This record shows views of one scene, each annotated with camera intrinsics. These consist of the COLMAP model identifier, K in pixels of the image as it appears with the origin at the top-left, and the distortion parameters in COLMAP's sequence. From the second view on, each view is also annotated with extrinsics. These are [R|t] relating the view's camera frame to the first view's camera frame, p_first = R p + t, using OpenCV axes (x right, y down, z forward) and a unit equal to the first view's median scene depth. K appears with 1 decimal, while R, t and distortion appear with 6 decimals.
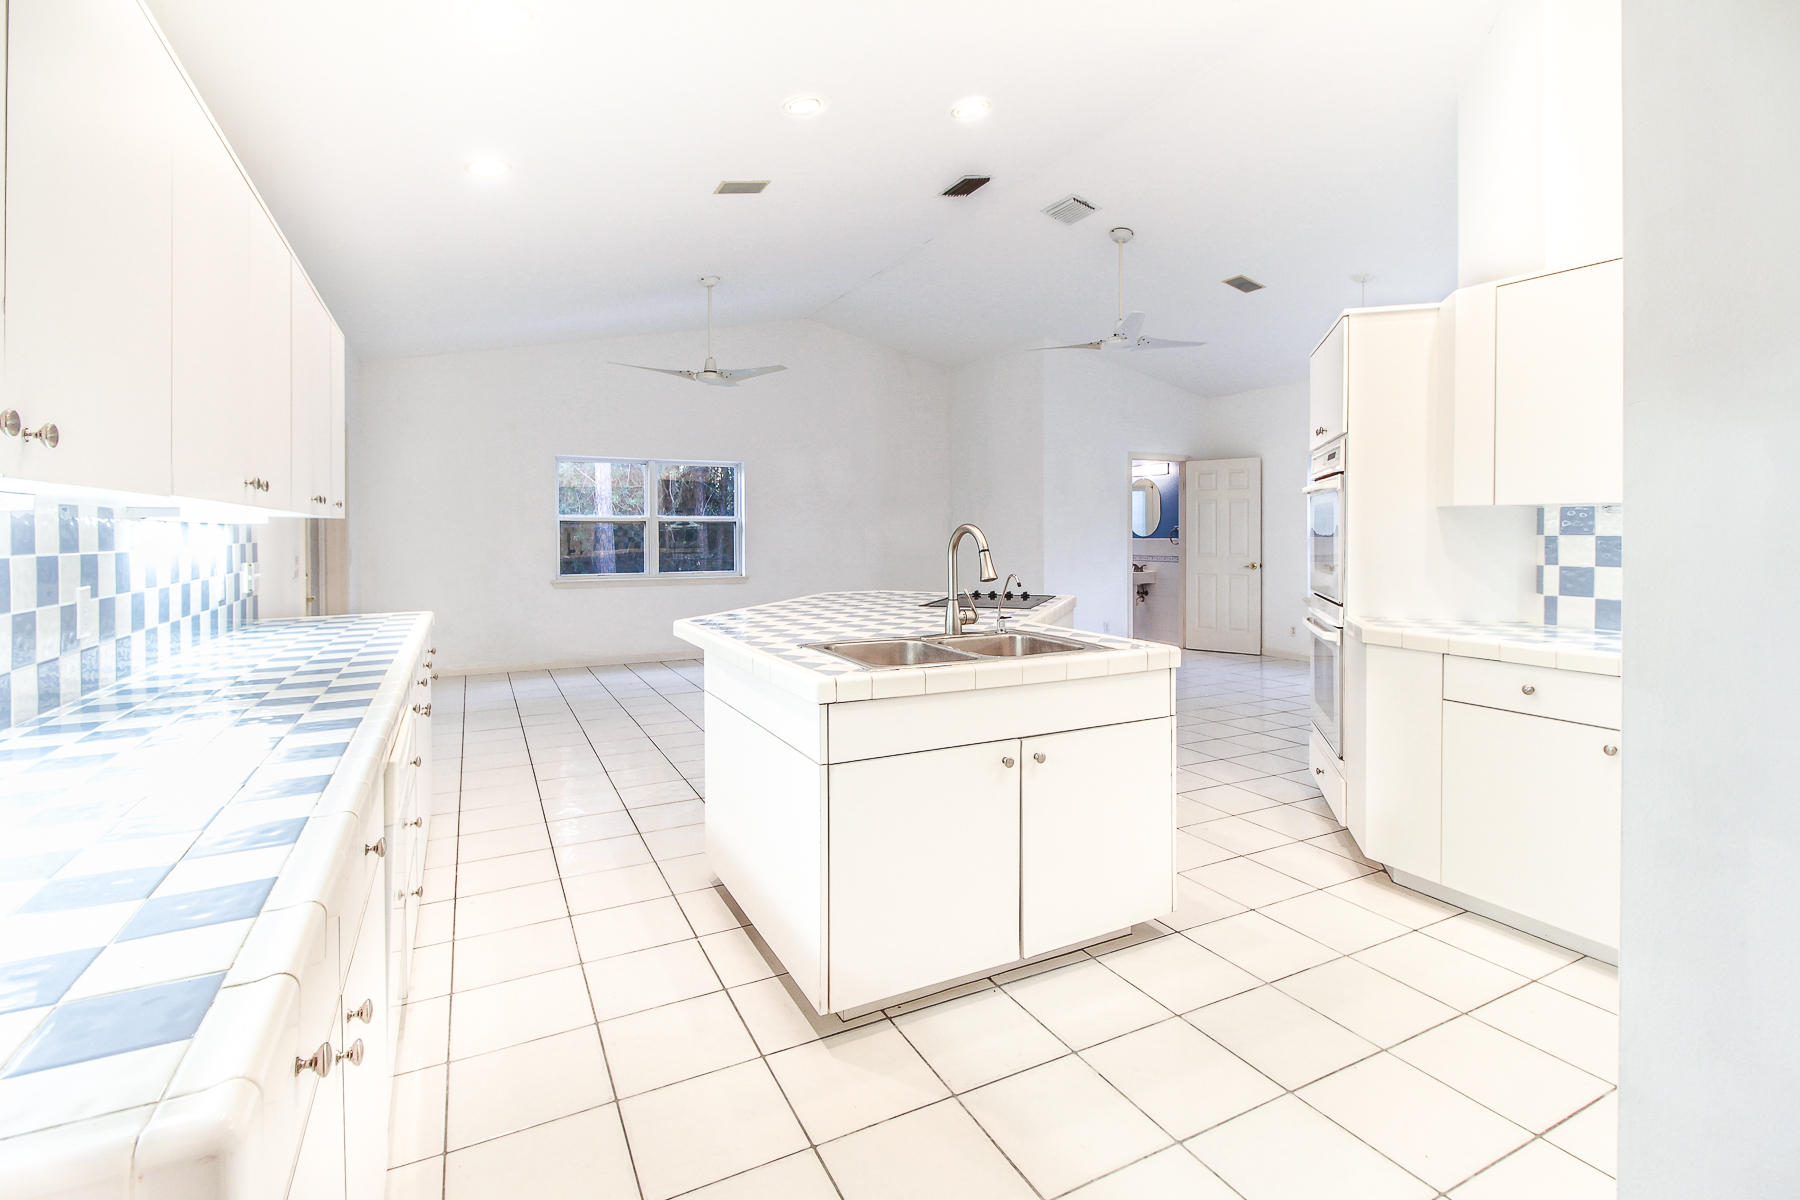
lens RADIAL K [[824.4, 0, 898.5], [0, 824.4, 521.6], [0, 0, 1]] dist [0.033007, -0.016206]
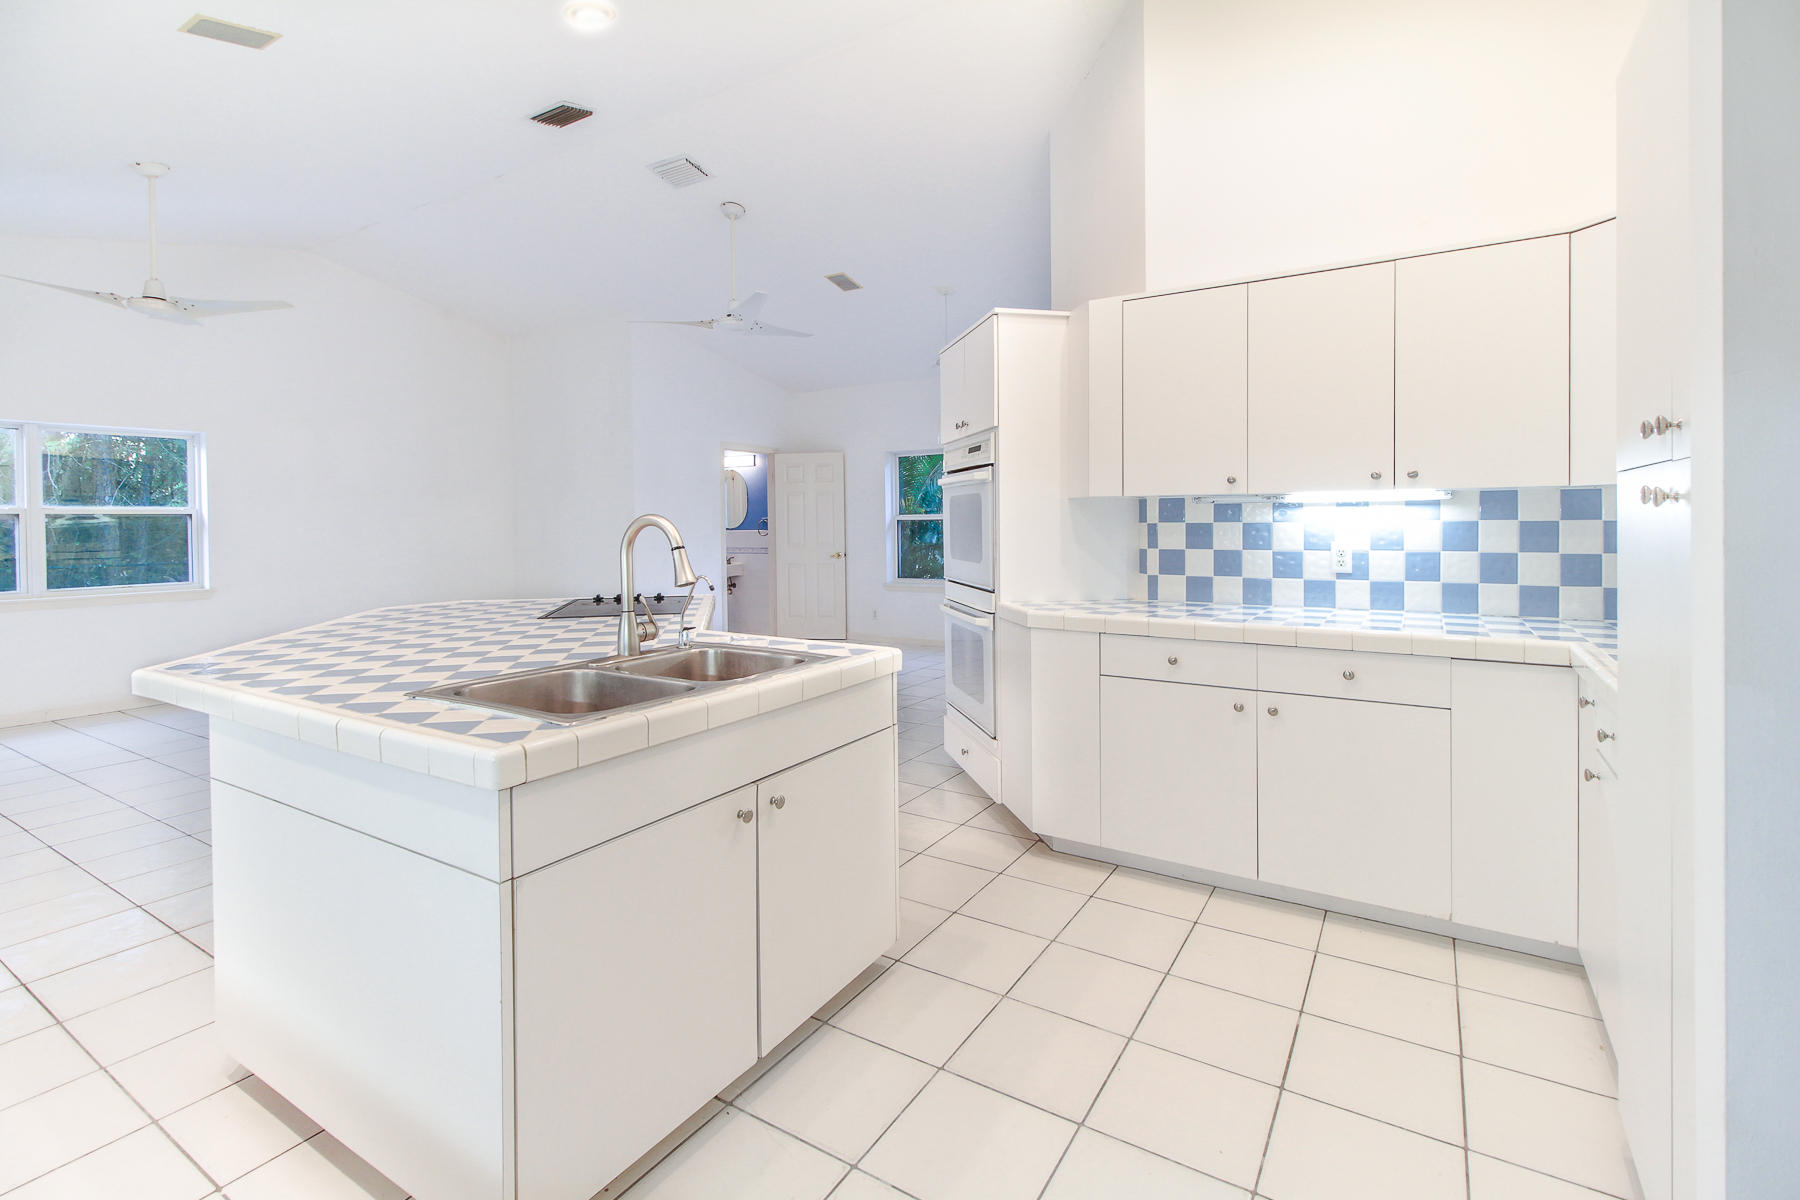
lens RADIAL K [[824.4, 0, 898.5], [0, 824.4, 521.6], [0, 0, 1]] dist [0.033007, -0.016206]
pose [[0.865194, -0.006873, 0.501390, -0.095029], [0.002206, 0.999949, 0.009901, 0.002232], [-0.501432, -0.007461, 0.865165, 0.174516]]
